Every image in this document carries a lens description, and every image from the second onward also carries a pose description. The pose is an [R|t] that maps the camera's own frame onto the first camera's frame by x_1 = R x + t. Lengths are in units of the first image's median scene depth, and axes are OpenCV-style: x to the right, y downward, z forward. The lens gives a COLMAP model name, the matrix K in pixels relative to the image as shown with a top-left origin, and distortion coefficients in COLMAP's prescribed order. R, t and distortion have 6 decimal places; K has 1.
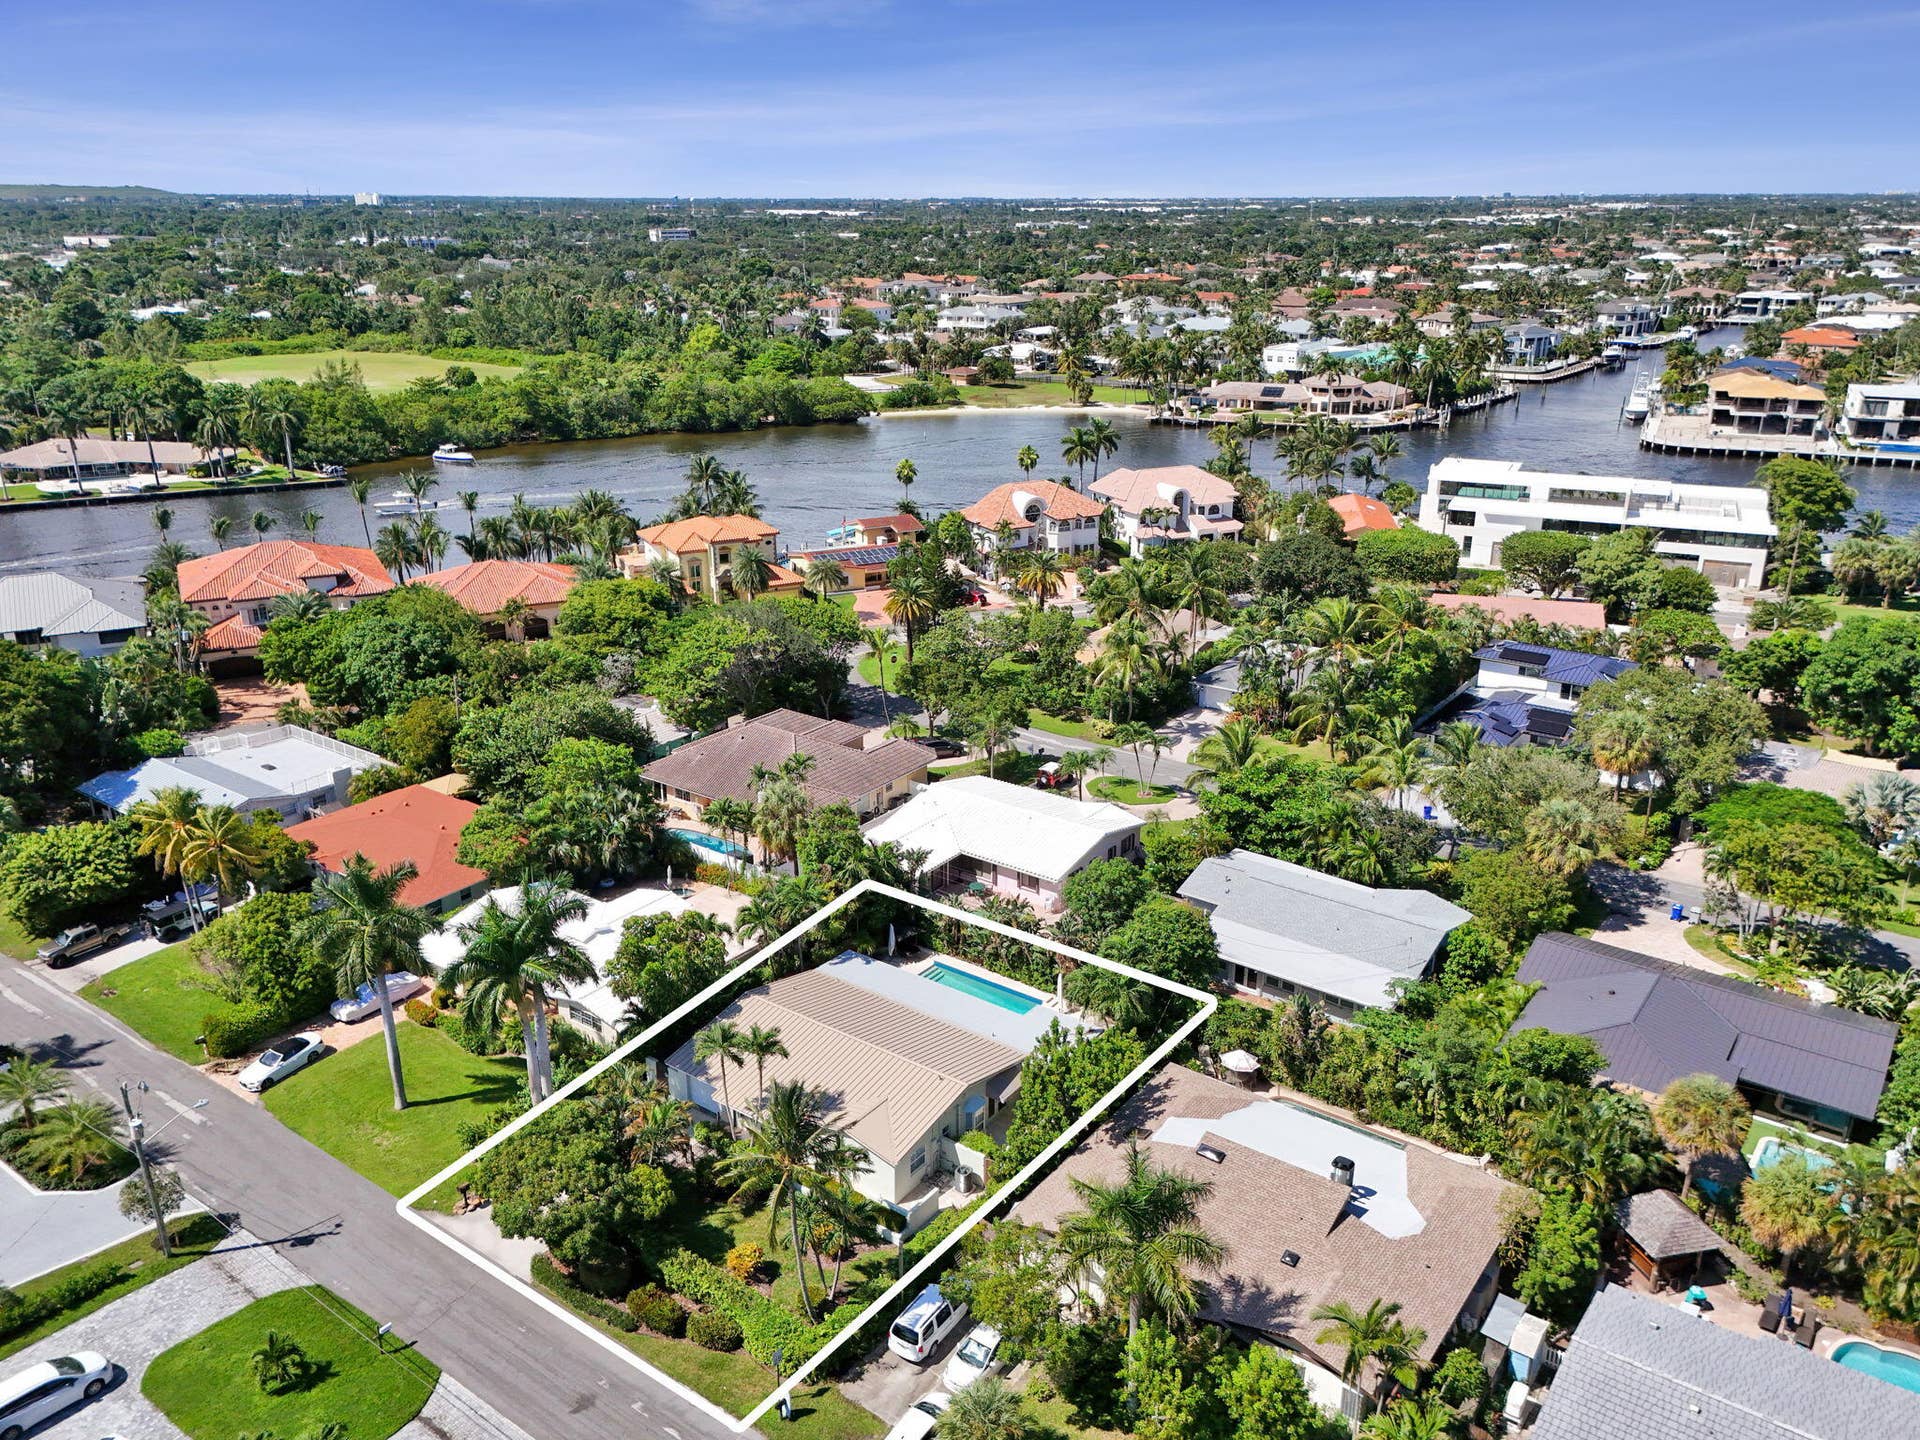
lens RADIAL K [[1445.4, 0, 972.3], [0, 1445.4, 721.4], [0, 0, 1]] dist [0.072980, -0.078573]
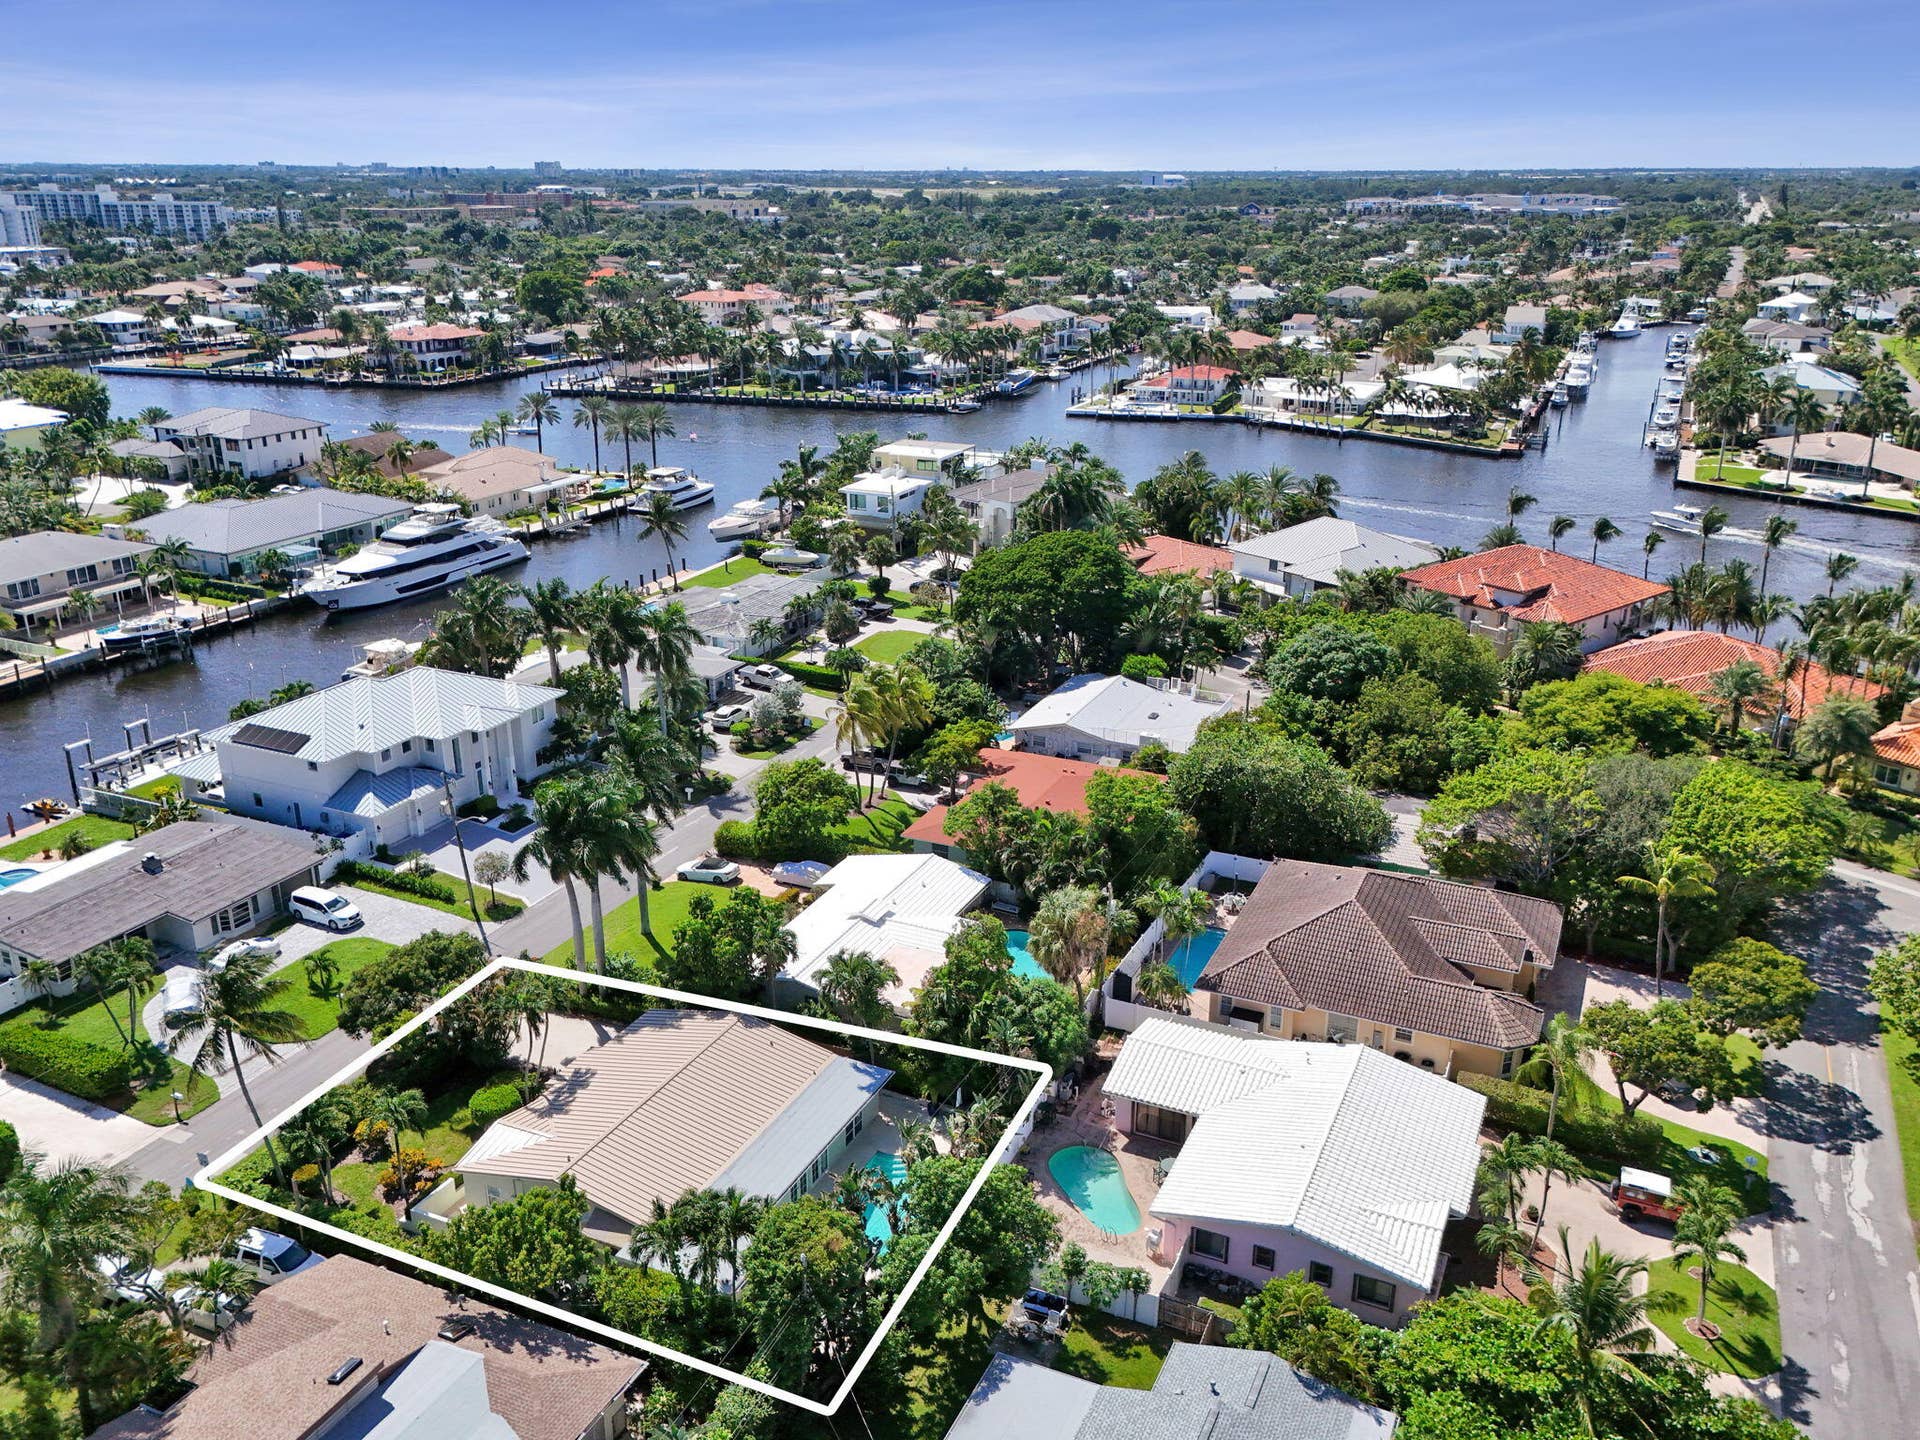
lens RADIAL K [[1517.0, 0, 960.0], [0, 1517.0, 720.0], [0, 0, 1]] dist [0.090553, -0.123035]
pose [[0.204041, 0.330853, -0.921359, 0.234330], [-0.332371, 0.908668, 0.252690, -0.091931], [0.920813, 0.254674, 0.295372, 0.255888]]
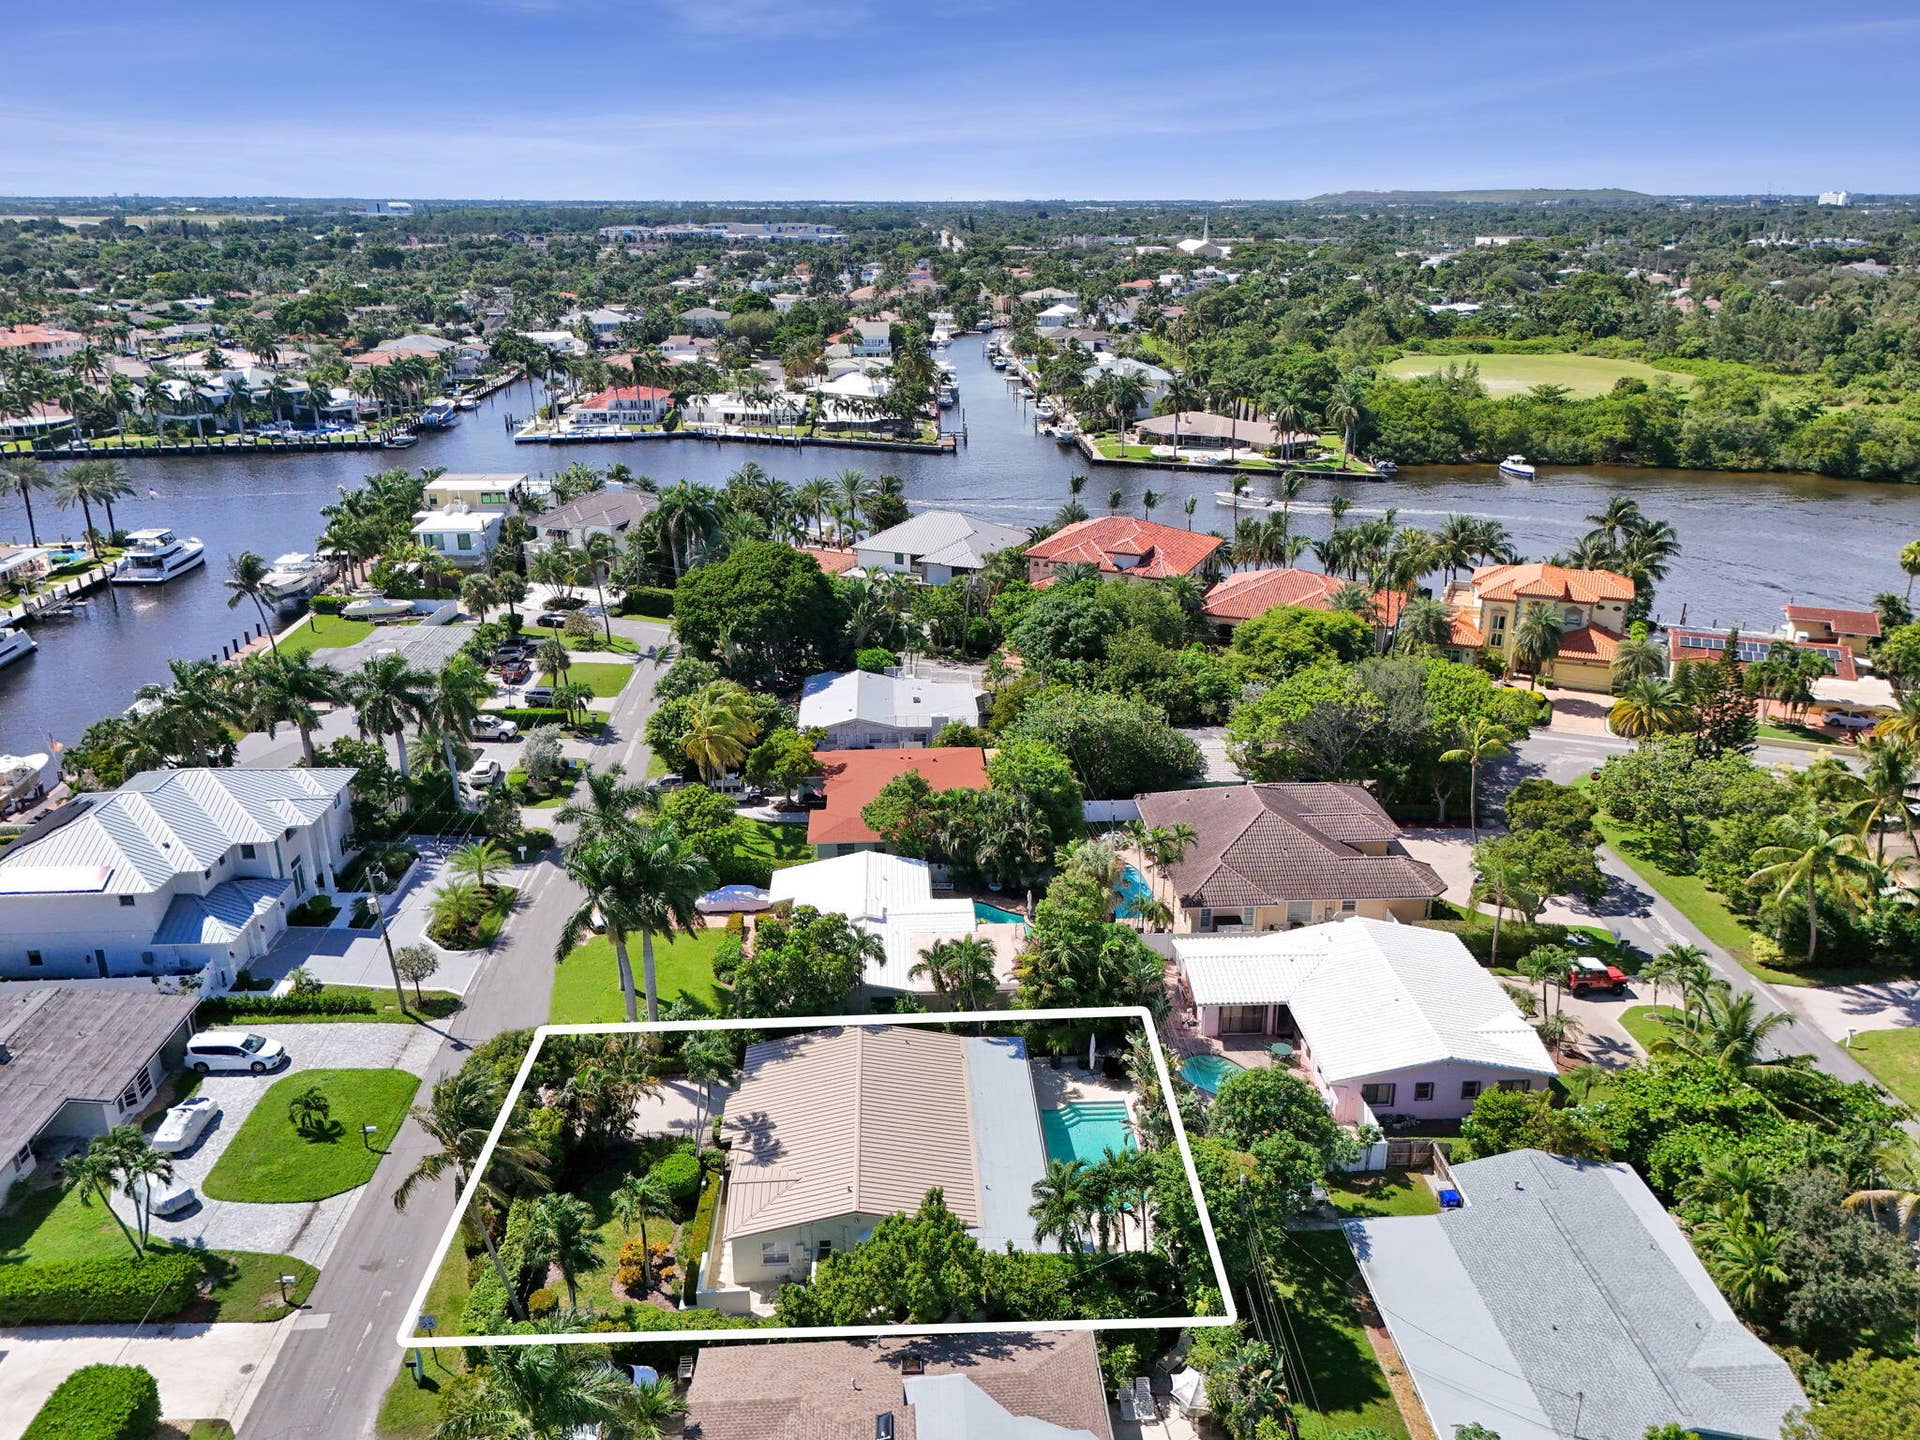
lens RADIAL K [[1445.4, 0, 972.3], [0, 1445.4, 721.4], [0, 0, 1]] dist [0.072980, -0.078573]
pose [[0.638923, 0.258465, -0.724550, 0.174044], [-0.259313, 0.959105, 0.113468, -0.043292], [0.724247, 0.115388, 0.679817, 0.122592]]
